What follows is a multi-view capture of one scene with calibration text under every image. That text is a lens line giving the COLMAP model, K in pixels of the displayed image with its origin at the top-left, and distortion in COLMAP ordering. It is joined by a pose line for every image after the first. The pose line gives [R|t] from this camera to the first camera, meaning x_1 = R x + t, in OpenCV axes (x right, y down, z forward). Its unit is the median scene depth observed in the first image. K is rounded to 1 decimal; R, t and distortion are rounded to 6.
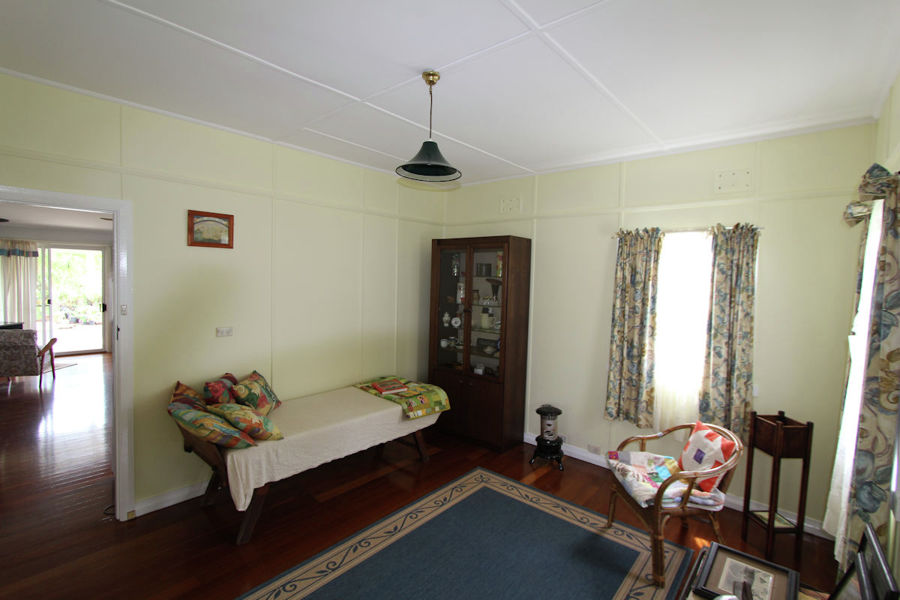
lens RADIAL K [[413.2, 0, 452.2], [0, 413.2, 296.0], [0, 0, 1]] dist [-0.020980, 0.004236]
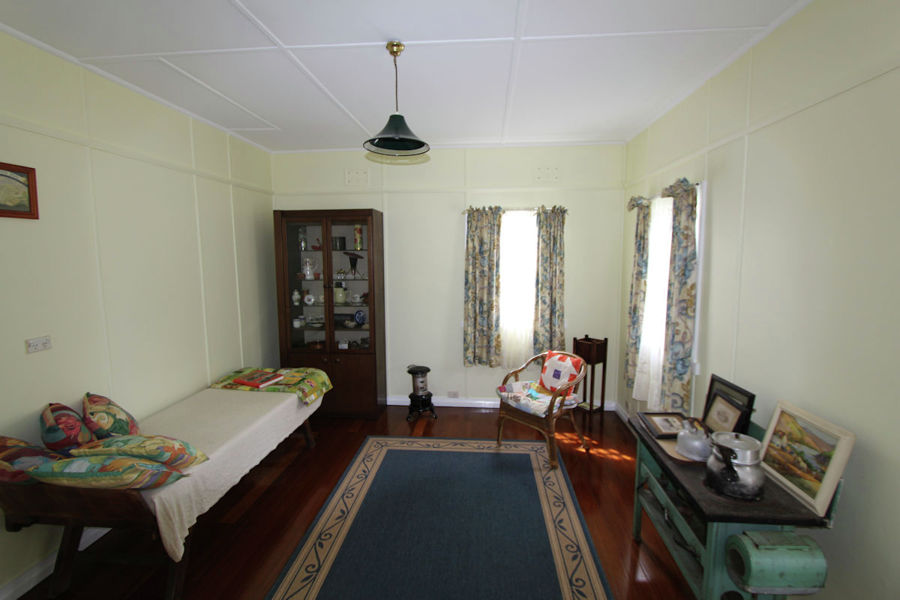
lens RADIAL K [[413.2, 0, 452.2], [0, 413.2, 296.0], [0, 0, 1]] dist [-0.020980, 0.004236]
pose [[0.806046, -0.093860, 0.584363, -0.372323], [0.053310, 0.994845, 0.086258, -0.011918], [-0.589447, -0.038376, 0.806895, 0.065220]]
